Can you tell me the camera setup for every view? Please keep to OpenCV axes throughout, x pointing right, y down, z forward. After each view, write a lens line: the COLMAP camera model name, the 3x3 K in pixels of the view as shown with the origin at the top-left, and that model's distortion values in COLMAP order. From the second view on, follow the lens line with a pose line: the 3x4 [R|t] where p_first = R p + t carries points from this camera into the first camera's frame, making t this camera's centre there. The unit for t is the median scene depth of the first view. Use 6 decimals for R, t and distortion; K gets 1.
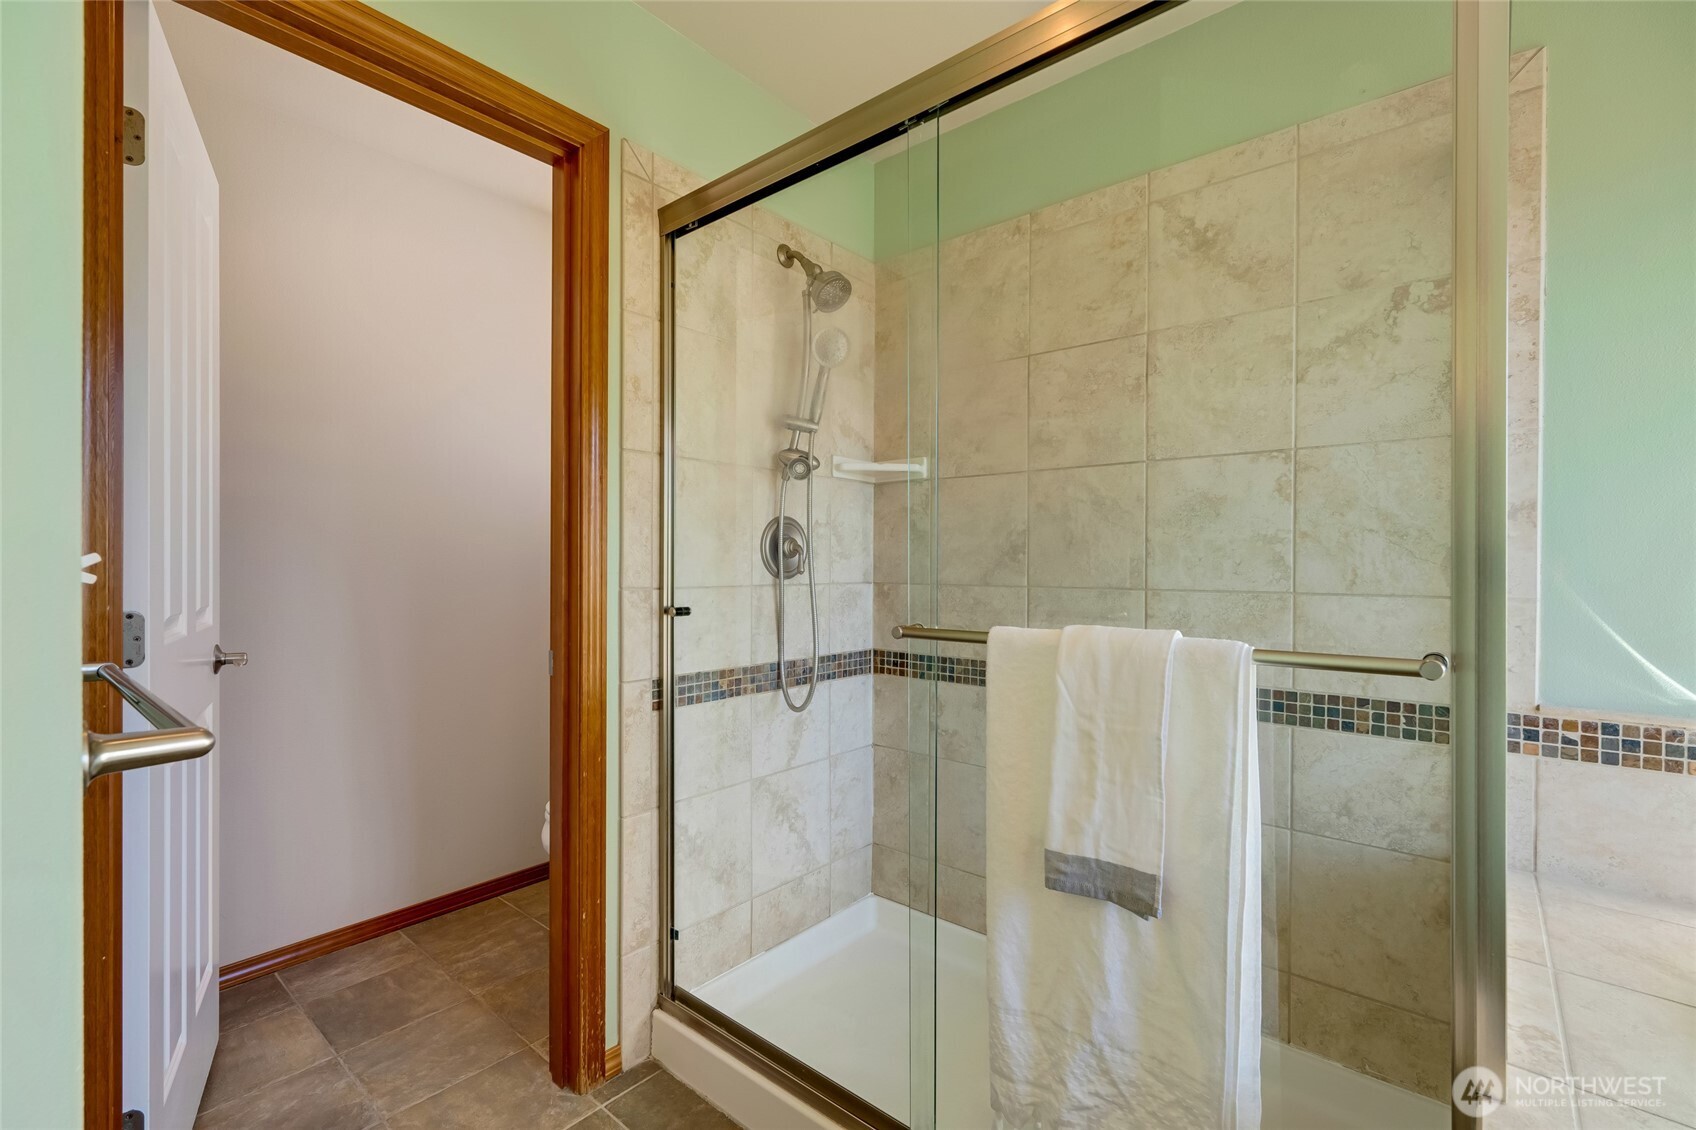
lens RADIAL K [[748.3, 0, 848.0], [0, 748.3, 565.0], [0, 0, 1]] dist [-0.002233, -0.000389]
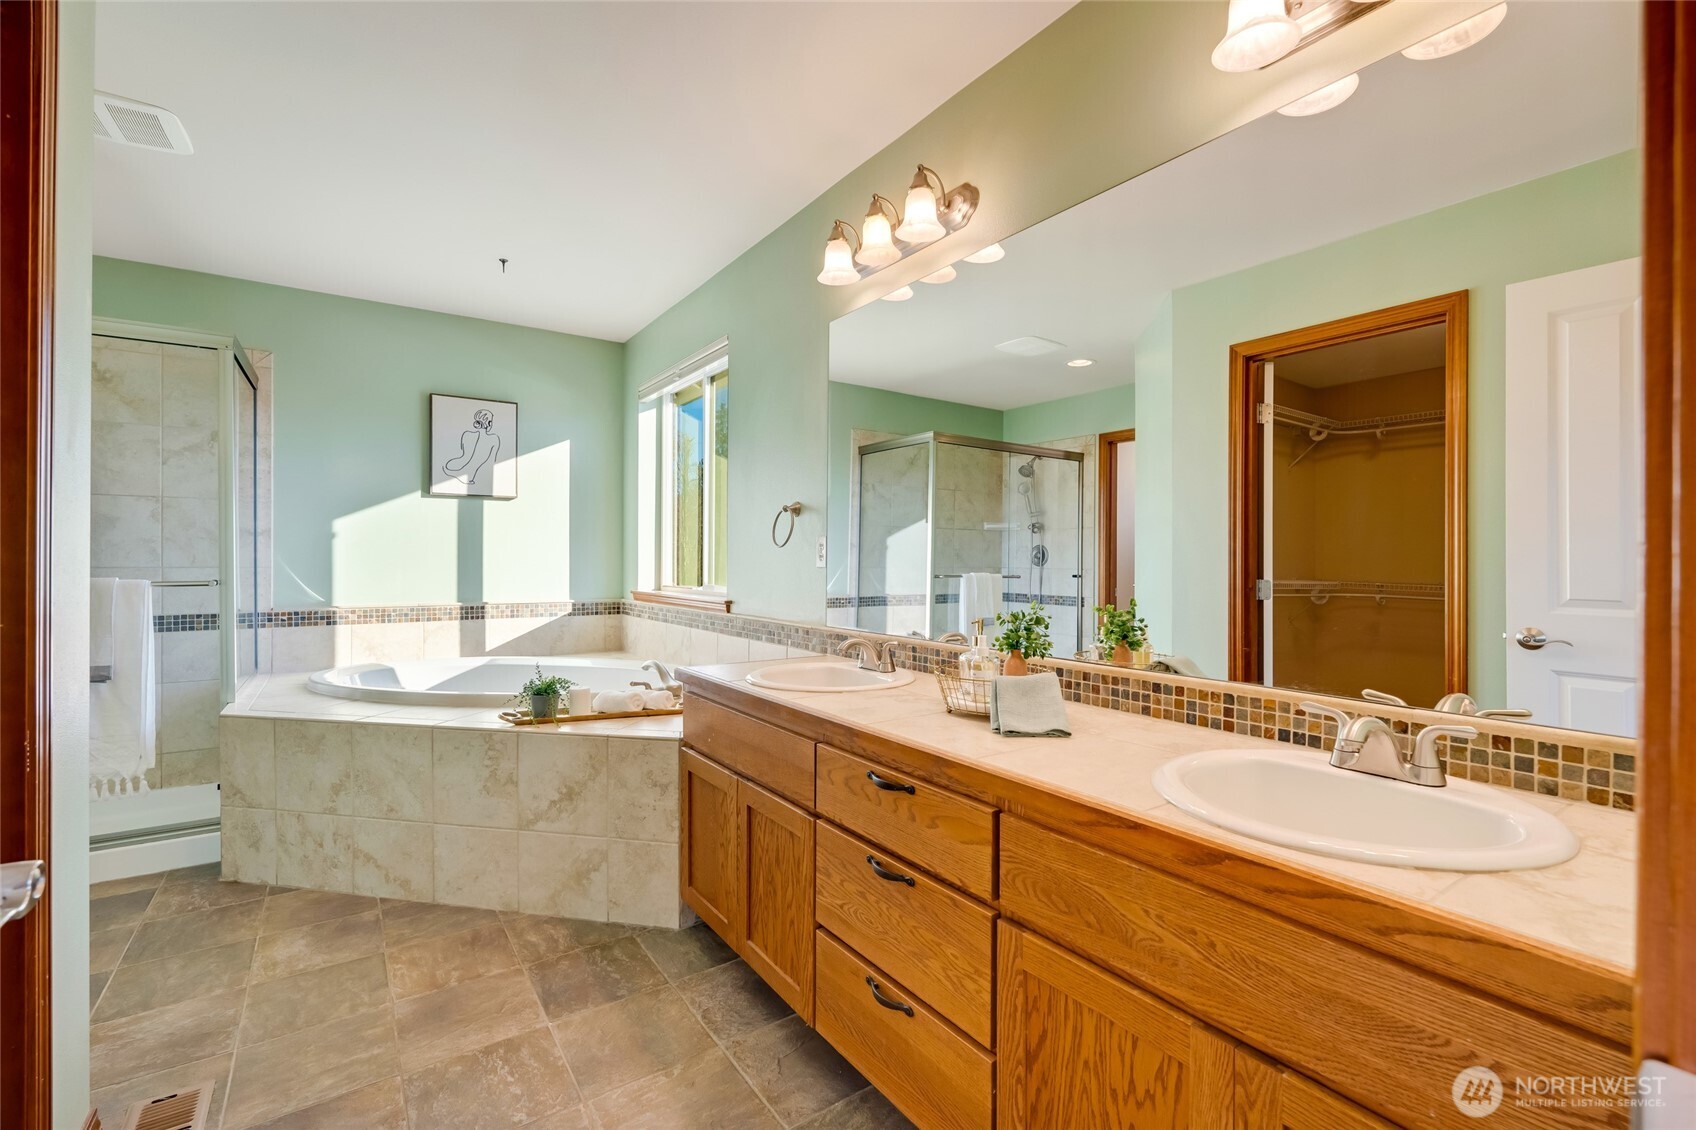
lens RADIAL K [[748.3, 0, 848.0], [0, 748.3, 565.0], [0, 0, 1]] dist [-0.002233, -0.000389]
pose [[0.272818, -0.012581, 0.961983, -0.911239], [-0.002107, 0.999904, 0.013674, -0.001030], [-0.962063, -0.005757, 0.272765, -1.450605]]
